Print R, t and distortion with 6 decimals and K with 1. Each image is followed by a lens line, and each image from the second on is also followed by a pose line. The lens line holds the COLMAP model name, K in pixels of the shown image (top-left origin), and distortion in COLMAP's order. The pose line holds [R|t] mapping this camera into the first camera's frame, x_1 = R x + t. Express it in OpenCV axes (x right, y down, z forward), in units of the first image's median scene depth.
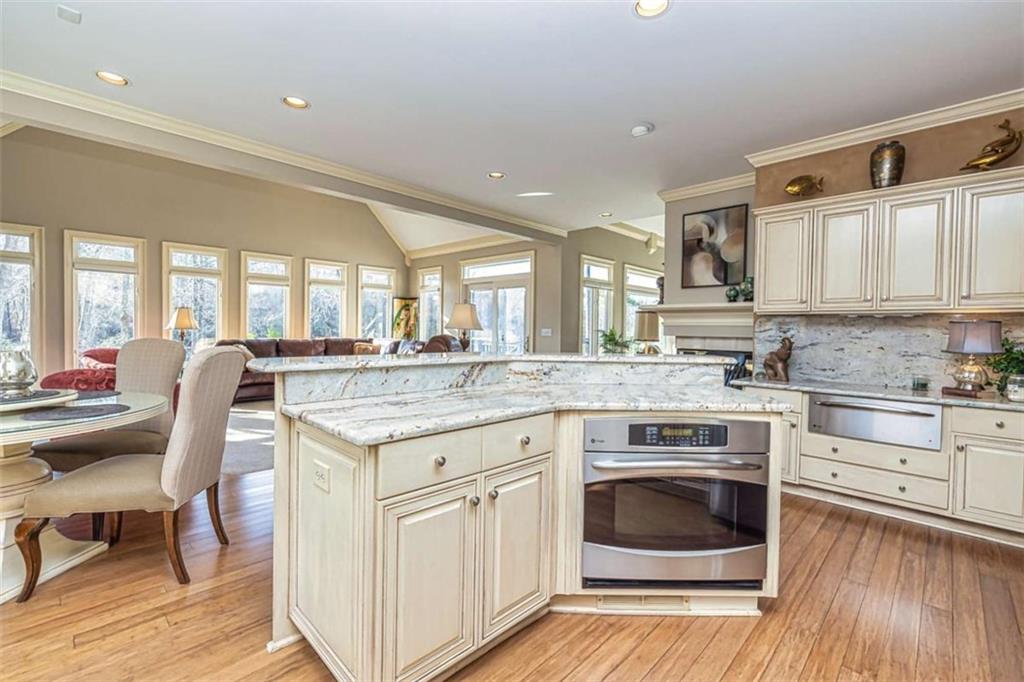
lens RADIAL K [[446.8, 0, 514.4], [0, 446.8, 335.5], [0, 0, 1]] dist [-0.001153, -0.000013]
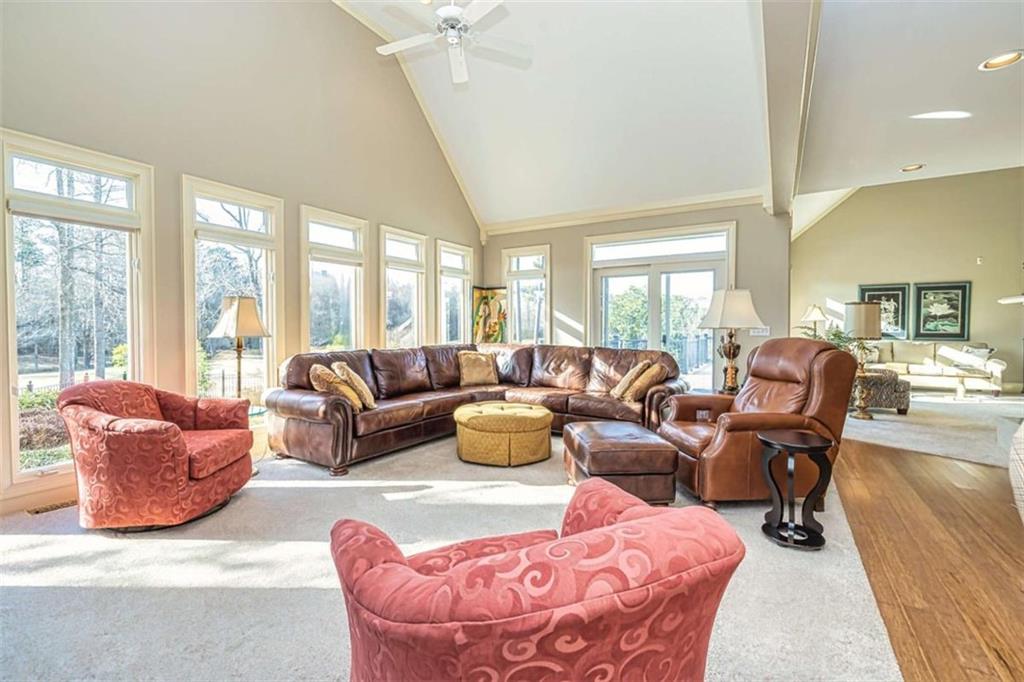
lens RADIAL K [[446.8, 0, 512.5], [0, 446.8, 336.2], [0, 0, 1]] dist [-0.001153, -0.000013]
pose [[0.974387, -0.020567, 0.223937, -0.385009], [0.019228, 0.999782, 0.008158, -0.009451], [-0.224056, -0.003643, 0.974569, 0.284919]]
